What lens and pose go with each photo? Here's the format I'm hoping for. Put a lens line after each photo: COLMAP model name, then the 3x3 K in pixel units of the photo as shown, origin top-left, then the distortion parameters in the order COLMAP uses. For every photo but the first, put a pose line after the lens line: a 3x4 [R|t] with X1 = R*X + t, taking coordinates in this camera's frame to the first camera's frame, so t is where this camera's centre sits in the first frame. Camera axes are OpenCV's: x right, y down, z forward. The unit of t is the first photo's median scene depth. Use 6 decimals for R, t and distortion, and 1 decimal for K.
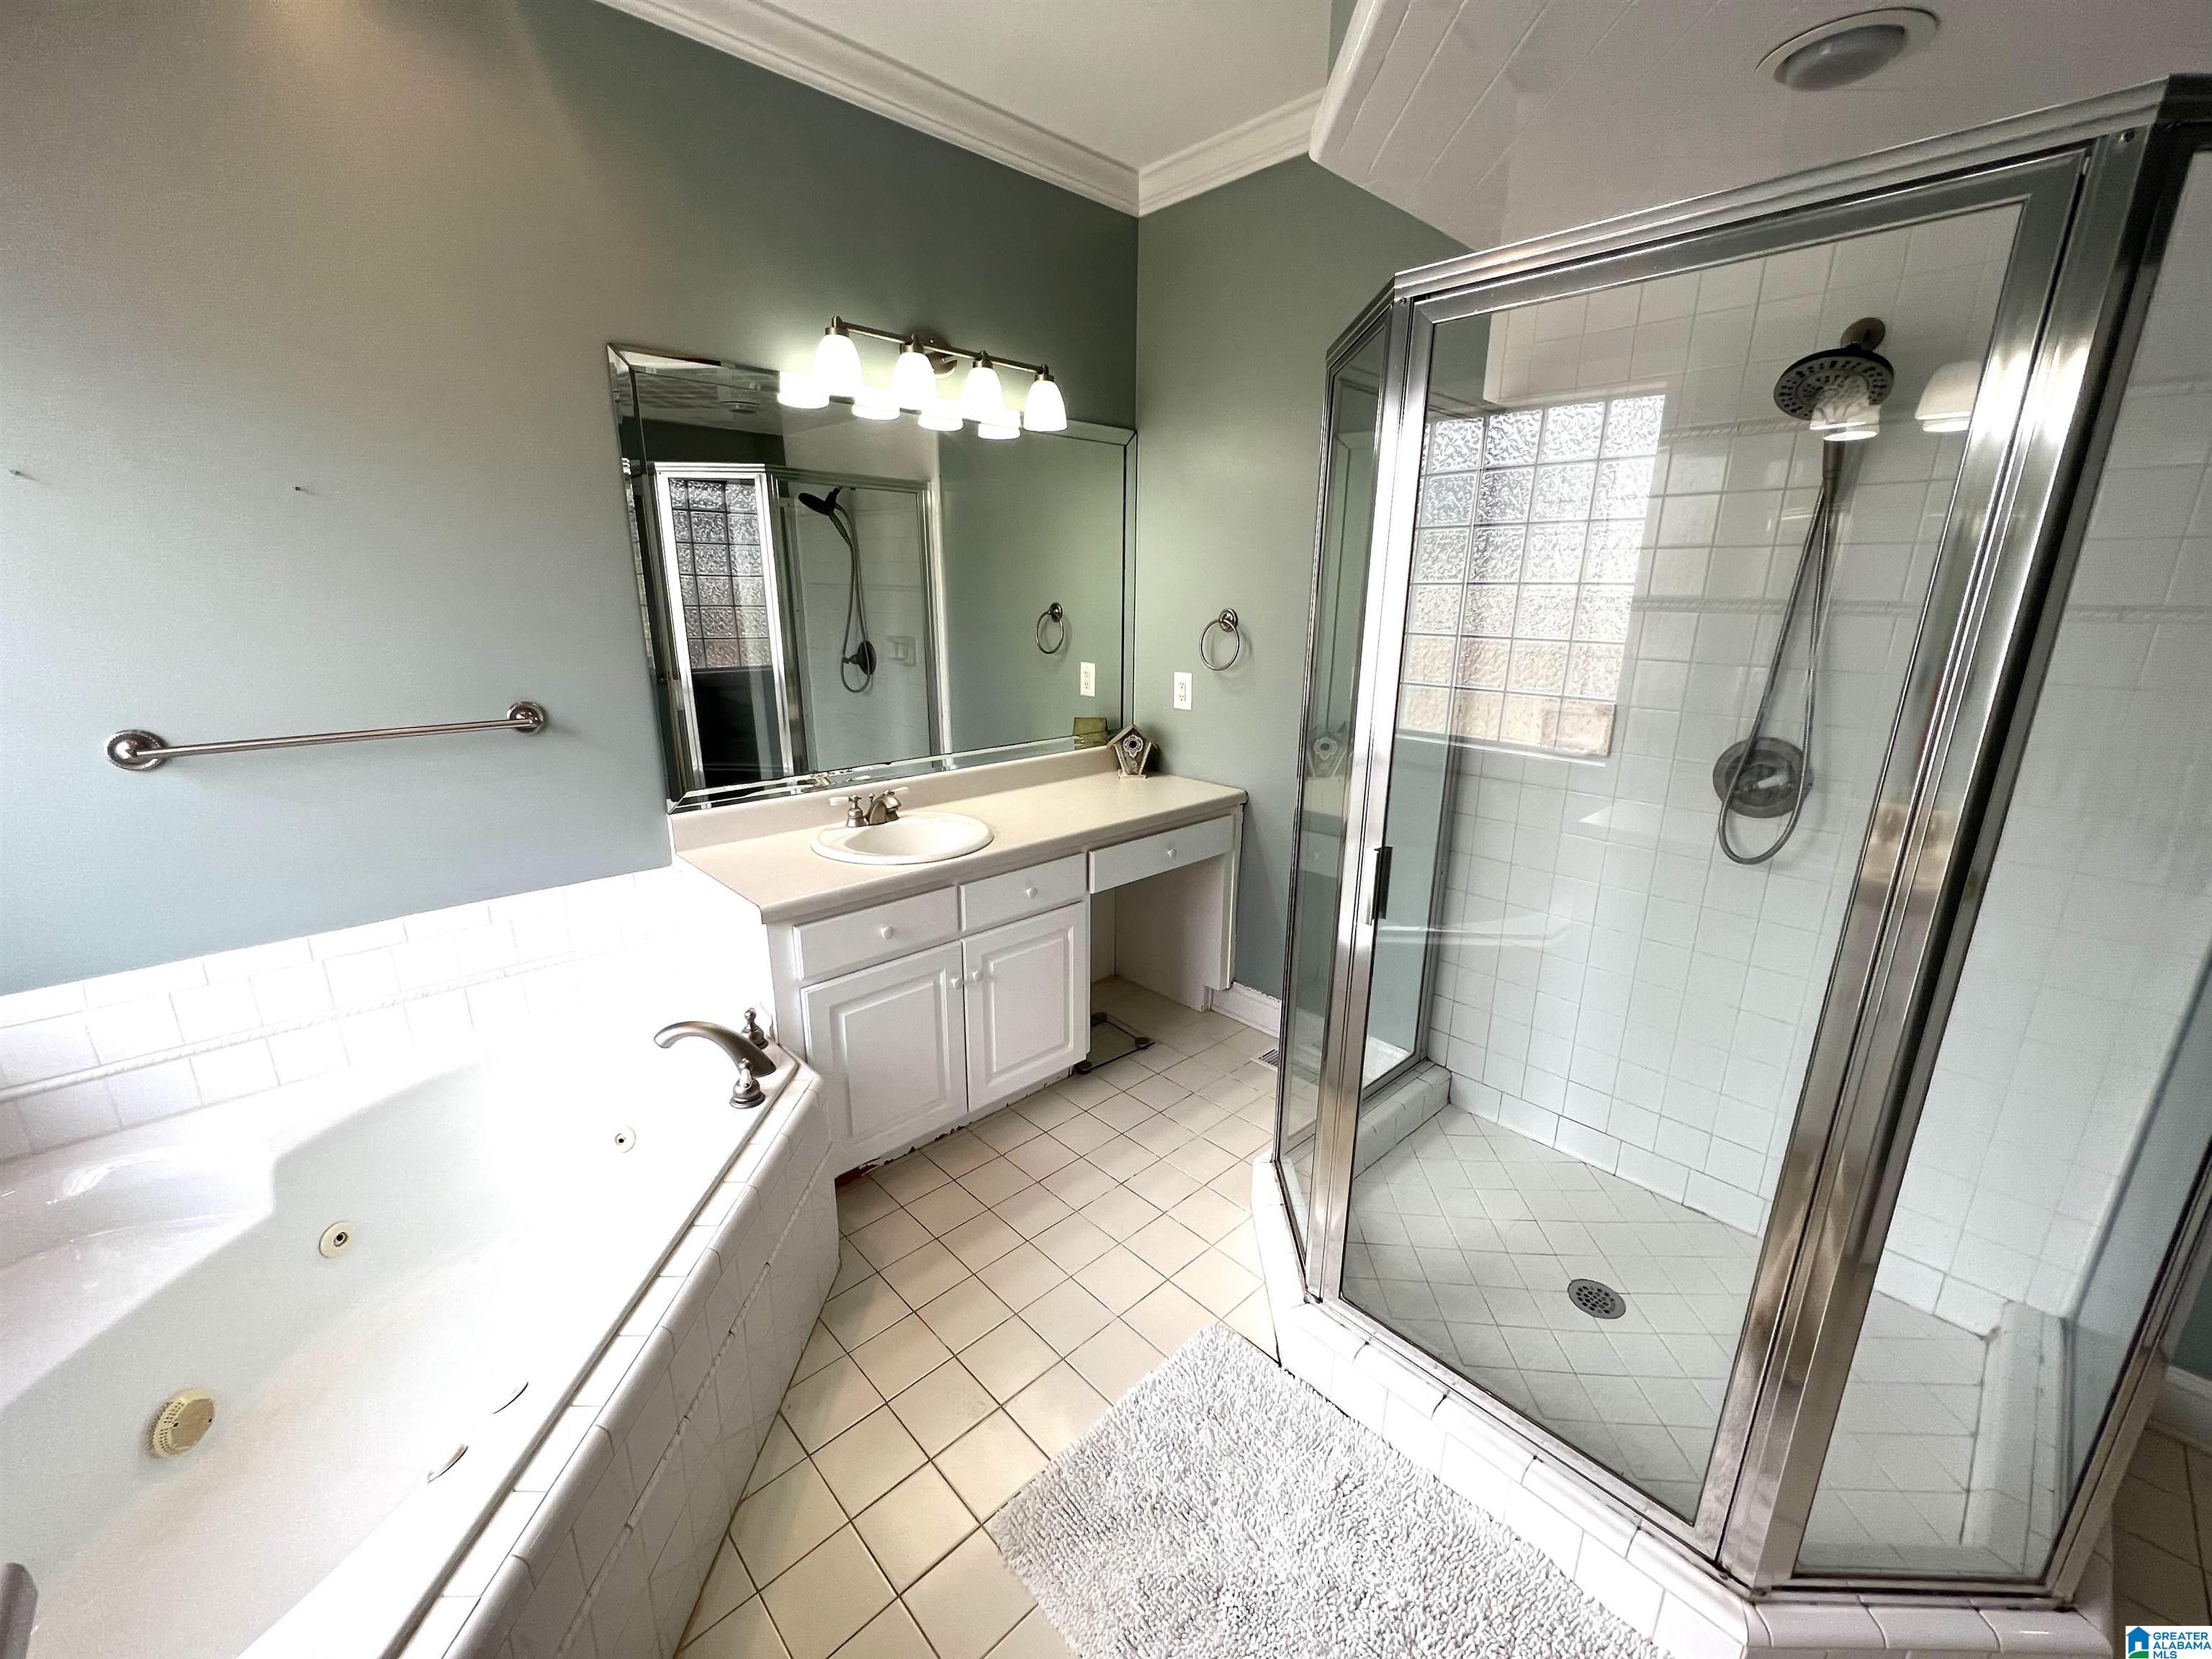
lens RADIAL K [[888.3, 0, 1113.3], [0, 888.3, 831.4], [0, 0, 1]] dist [0.000184, 0.000458]
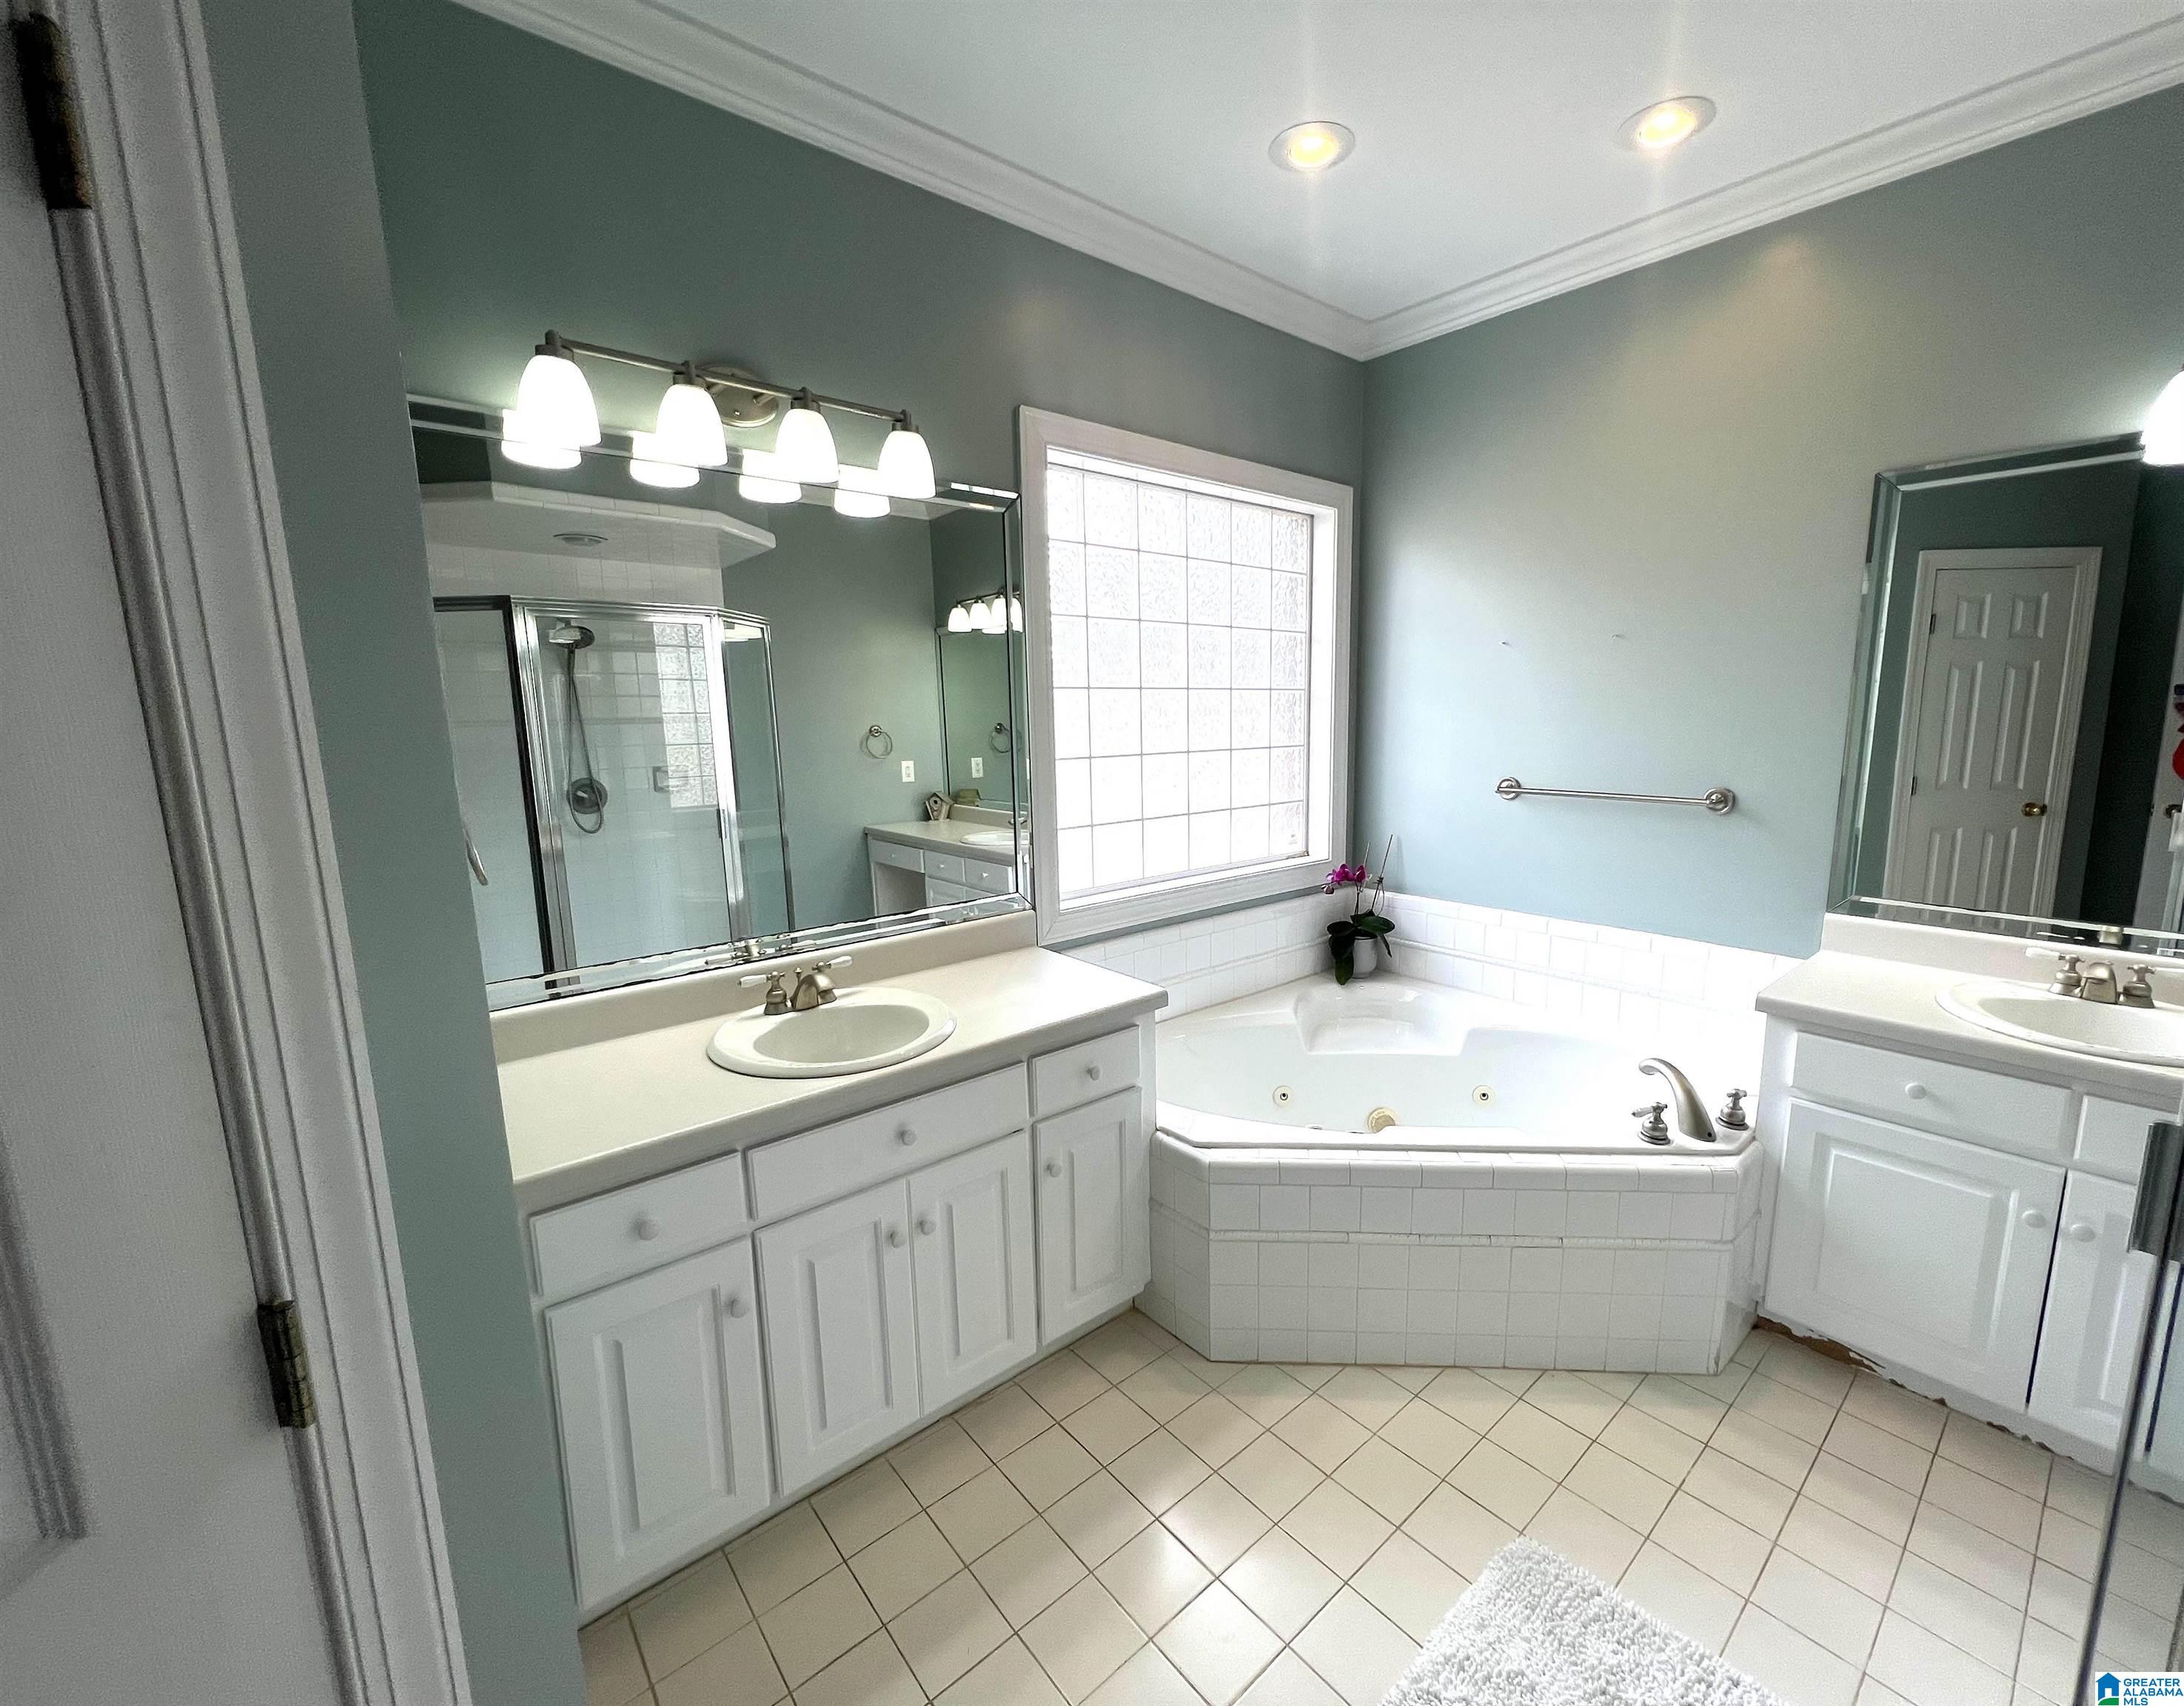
lens RADIAL K [[907.6, 0, 1137.9], [0, 907.6, 857.7], [0, 0, 1]] dist [-0.000409, -0.000014]
pose [[-0.040612, 0.154890, -0.987097, 0.620885], [-0.260518, 0.952099, 0.160117, -0.043914], [0.964614, 0.263659, 0.001685, 0.243888]]
